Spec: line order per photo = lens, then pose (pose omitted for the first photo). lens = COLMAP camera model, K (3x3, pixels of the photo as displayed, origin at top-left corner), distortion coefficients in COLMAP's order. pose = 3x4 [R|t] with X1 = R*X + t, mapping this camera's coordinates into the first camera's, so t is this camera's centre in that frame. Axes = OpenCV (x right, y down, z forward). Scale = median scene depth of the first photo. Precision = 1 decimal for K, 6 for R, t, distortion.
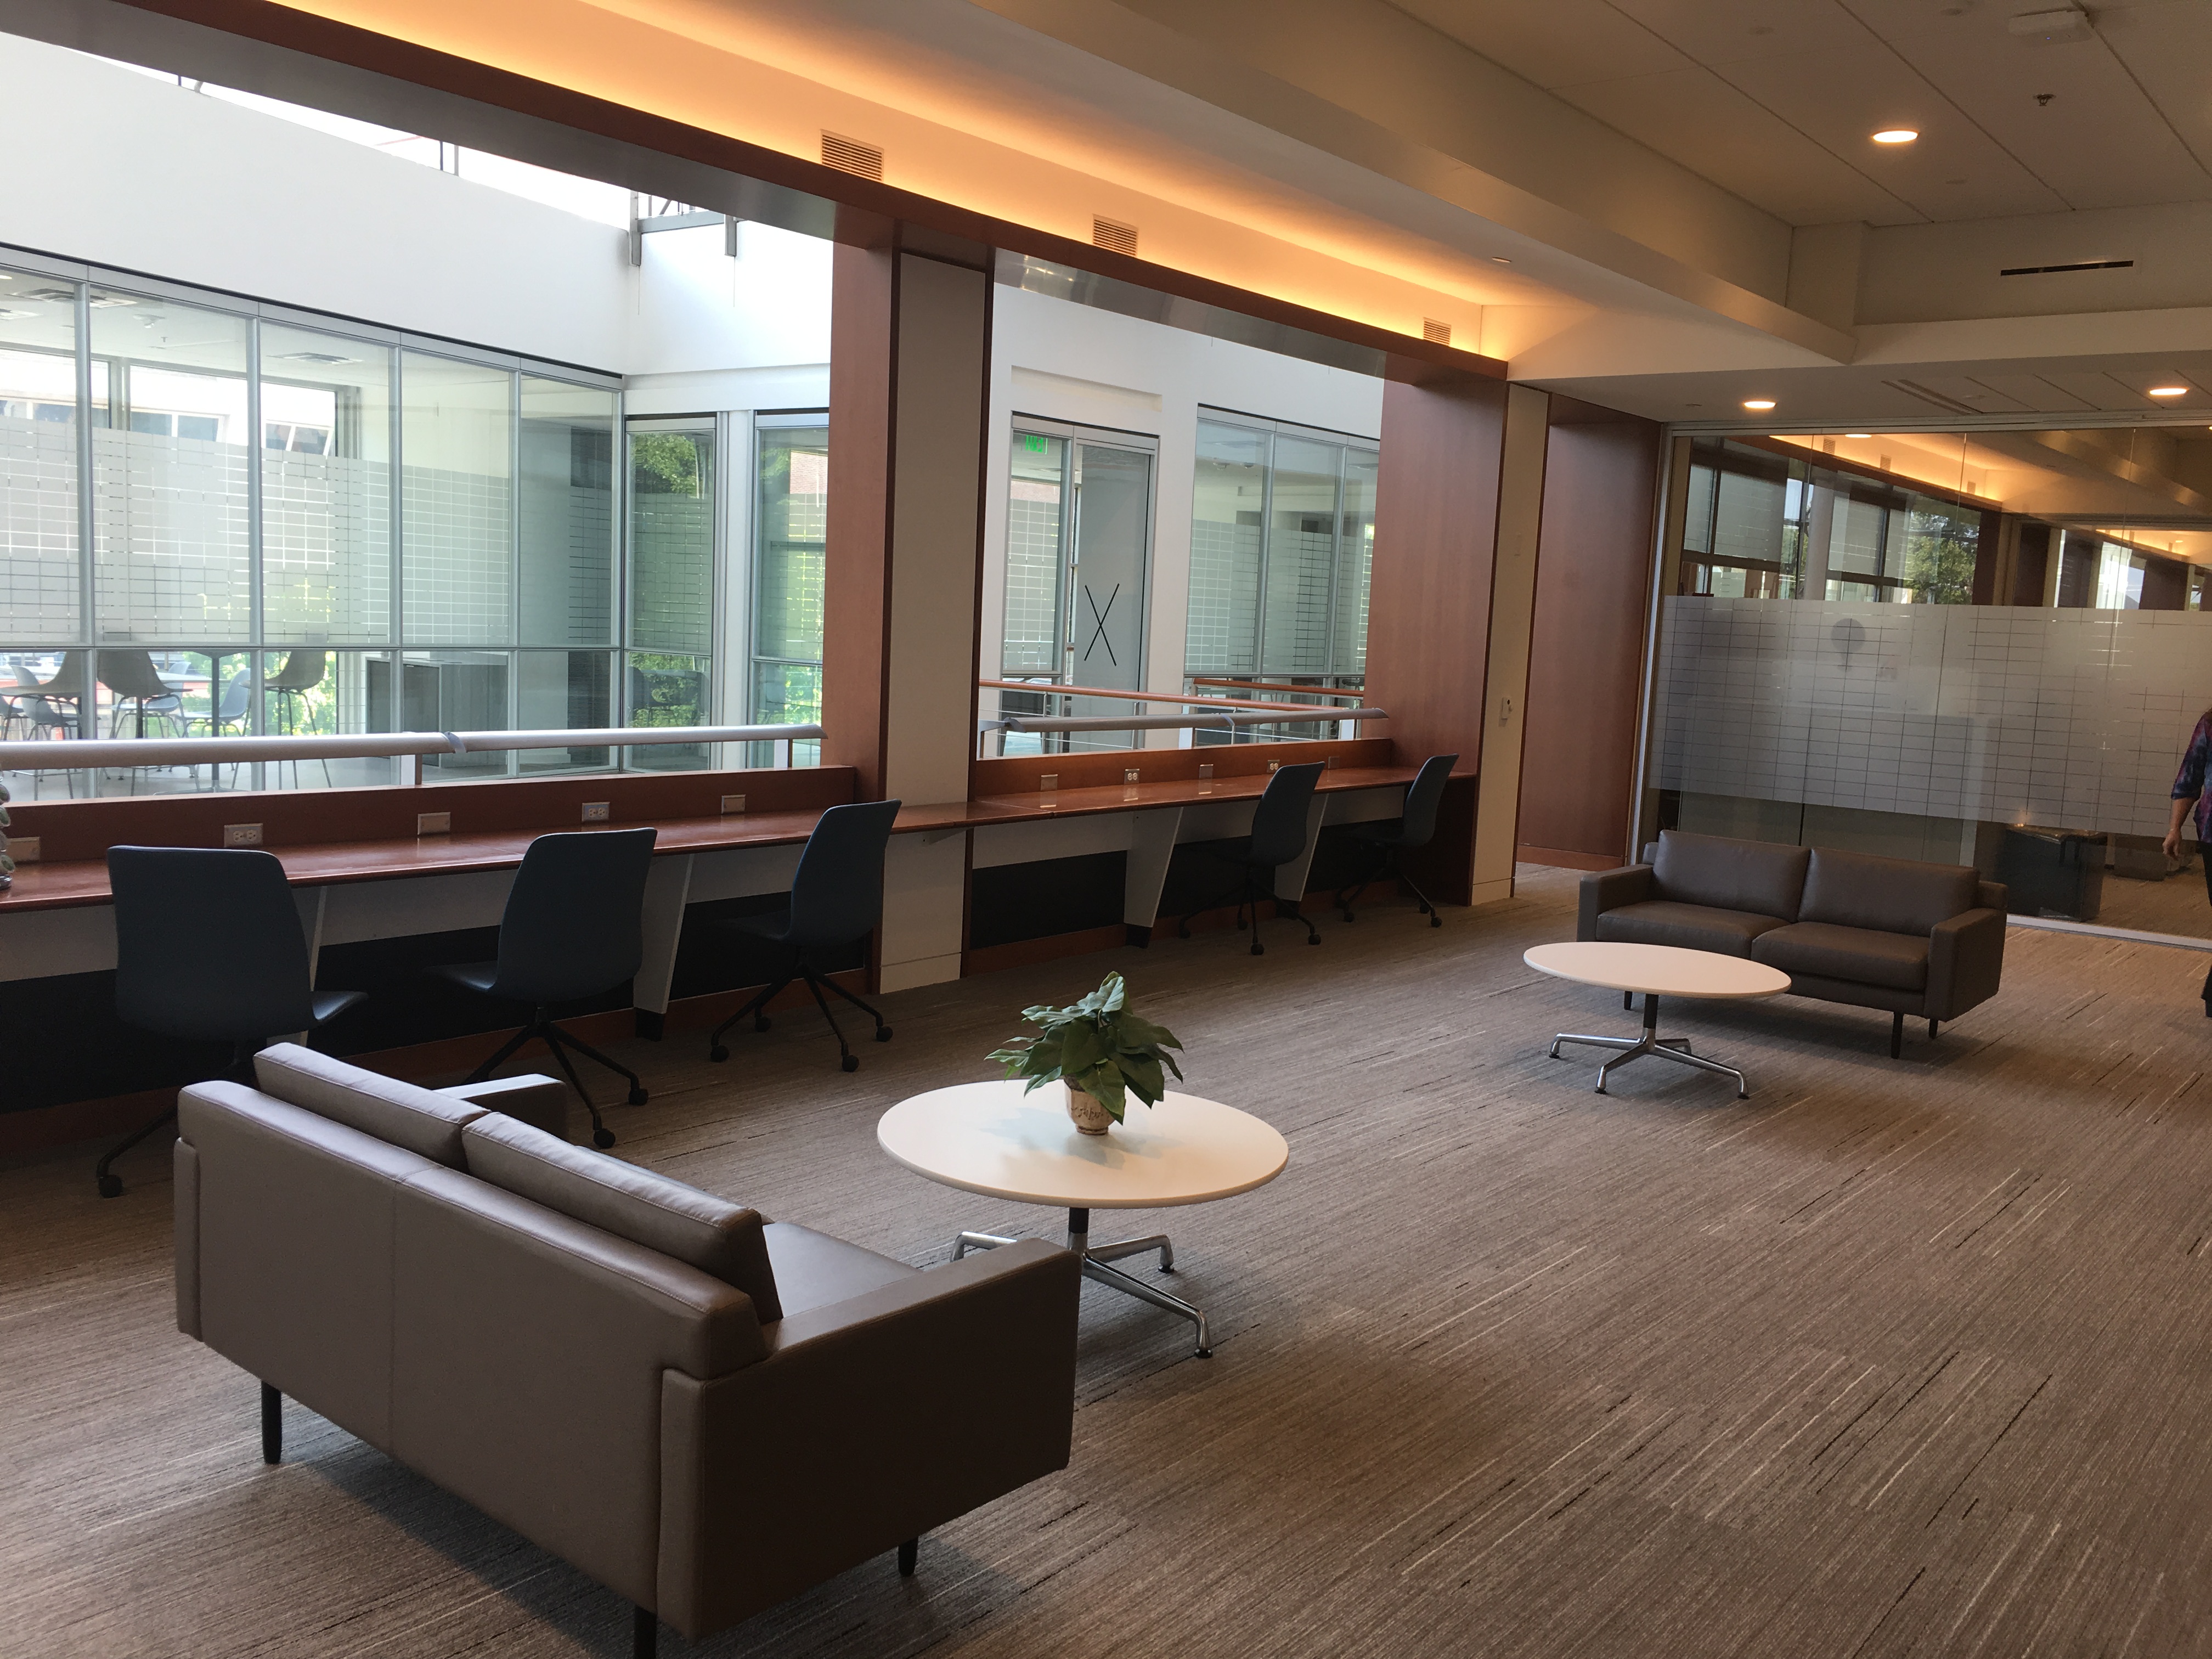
lens RADIAL K [[1876.8, 0, 1106.4], [0, 1876.8, 823.6], [0, 0, 1]] dist [0.030122, -0.044793]
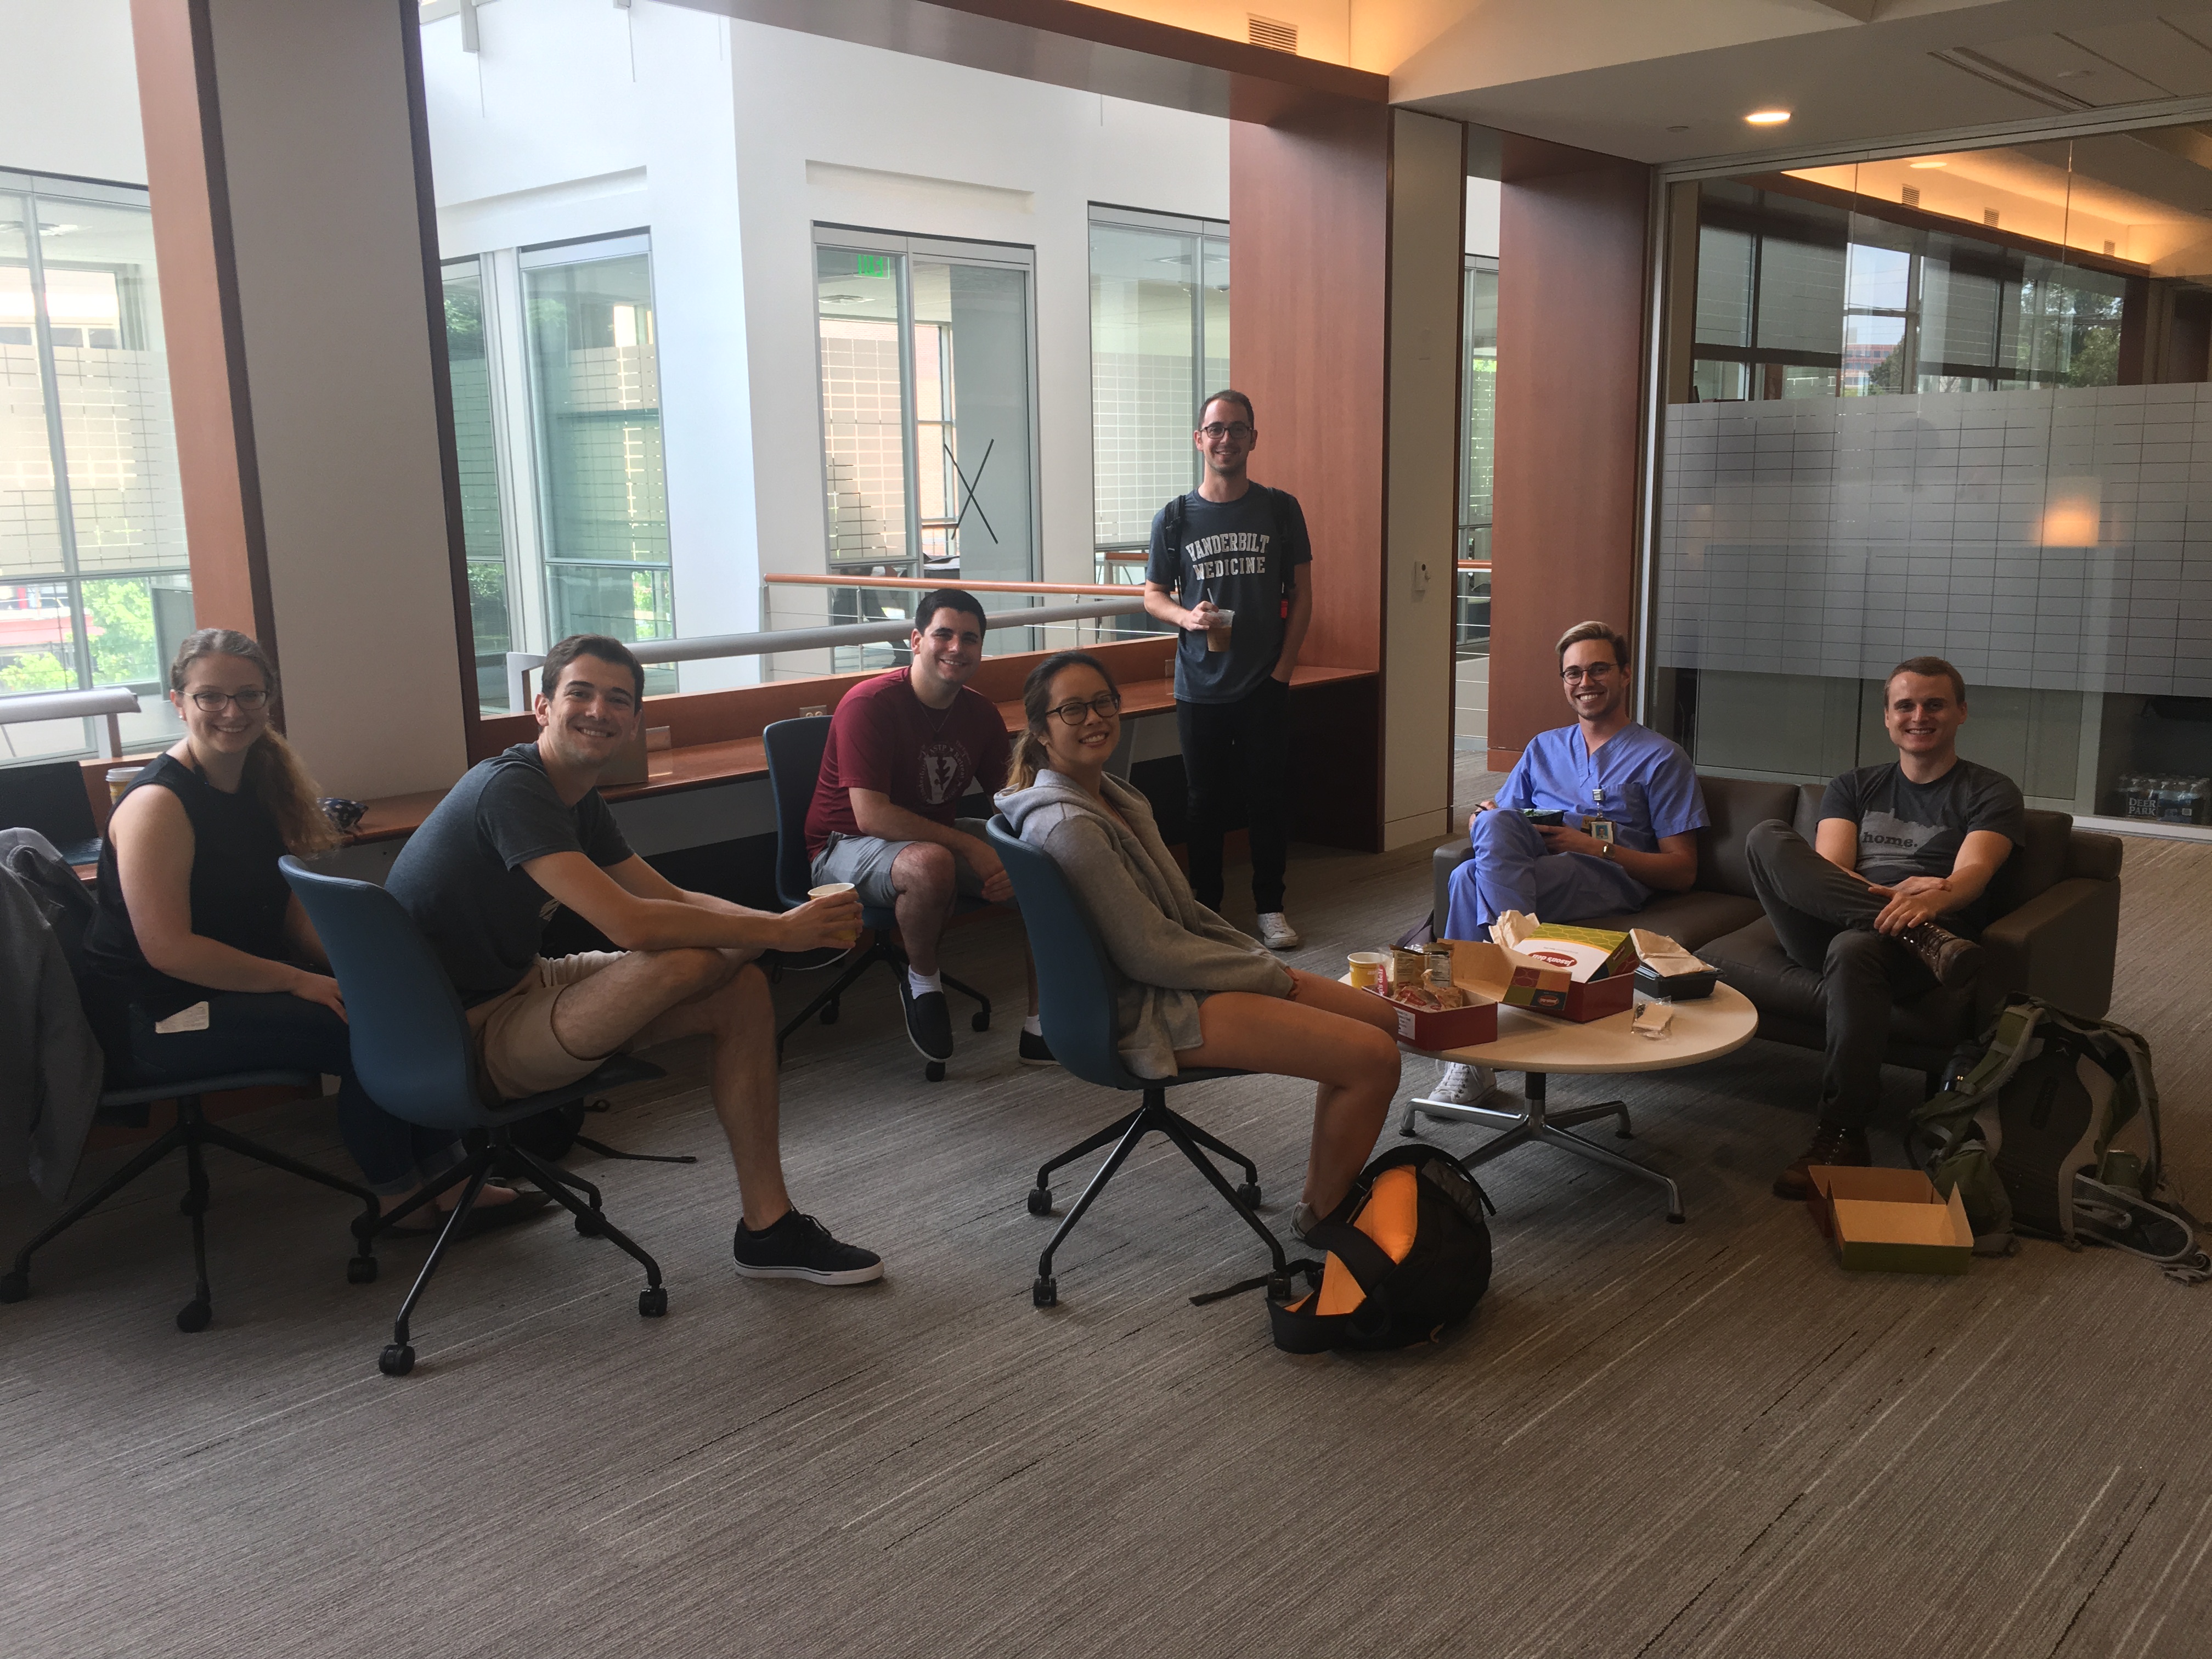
lens RADIAL K [[1876.8, 0, 1108.6], [0, 1876.8, 839.1], [0, 0, 1]] dist [0.030122, -0.044793]
pose [[0.995977, -0.050454, -0.074052, 0.133839], [0.056067, 0.995546, 0.075790, -0.021133], [0.069898, -0.079637, 0.994370, 0.252254]]
